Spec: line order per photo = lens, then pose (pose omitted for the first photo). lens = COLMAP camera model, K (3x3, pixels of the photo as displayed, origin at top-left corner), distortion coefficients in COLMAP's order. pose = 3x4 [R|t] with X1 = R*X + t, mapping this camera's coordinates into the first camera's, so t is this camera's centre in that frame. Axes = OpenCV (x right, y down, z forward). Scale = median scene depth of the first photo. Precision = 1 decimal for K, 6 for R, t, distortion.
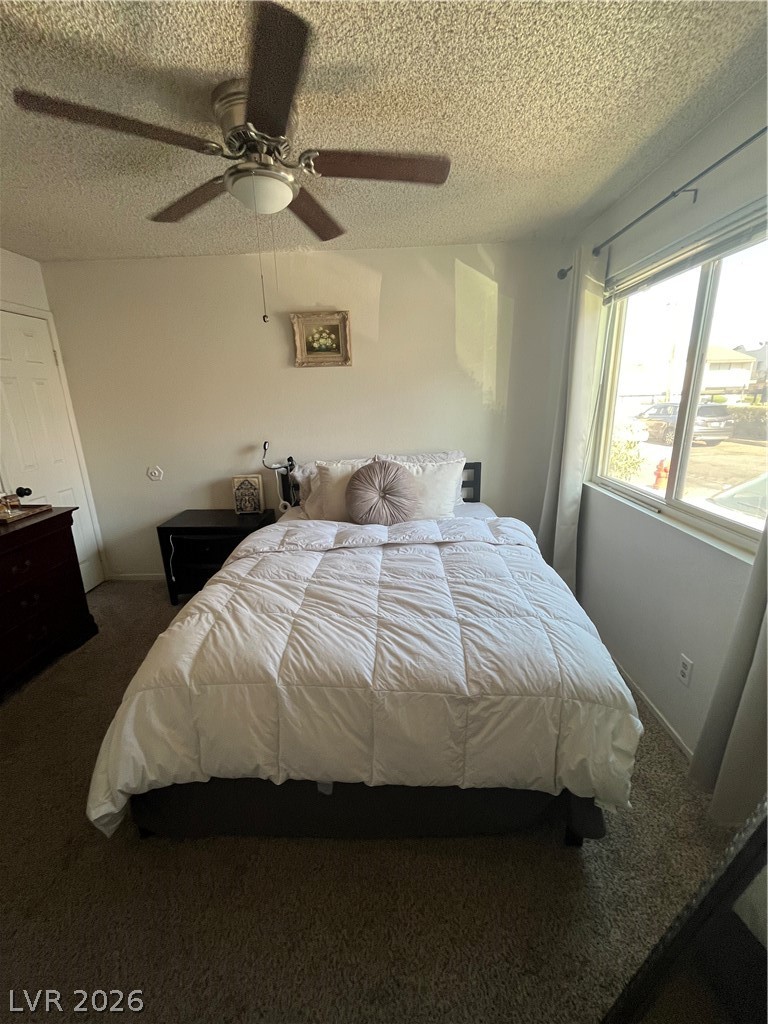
lens RADIAL K [[415.4, 0, 383.5], [0, 415.4, 509.6], [0, 0, 1]] dist [-0.001017, 0.000113]
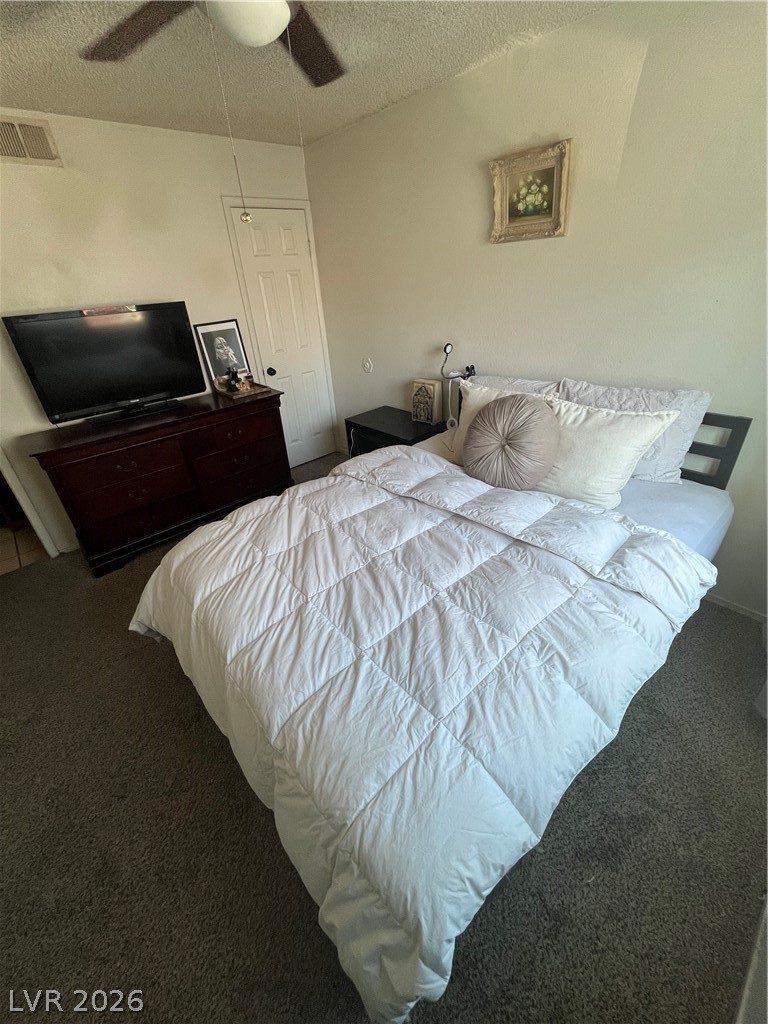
lens RADIAL K [[415.4, 0, 383.5], [0, 415.4, 509.6], [0, 0, 1]] dist [-0.001017, 0.000113]
pose [[0.689699, 0.343679, -0.637339, 0.359188], [-0.148423, 0.928595, 0.340120, -0.145731], [0.708722, -0.139985, 0.691461, 0.325162]]
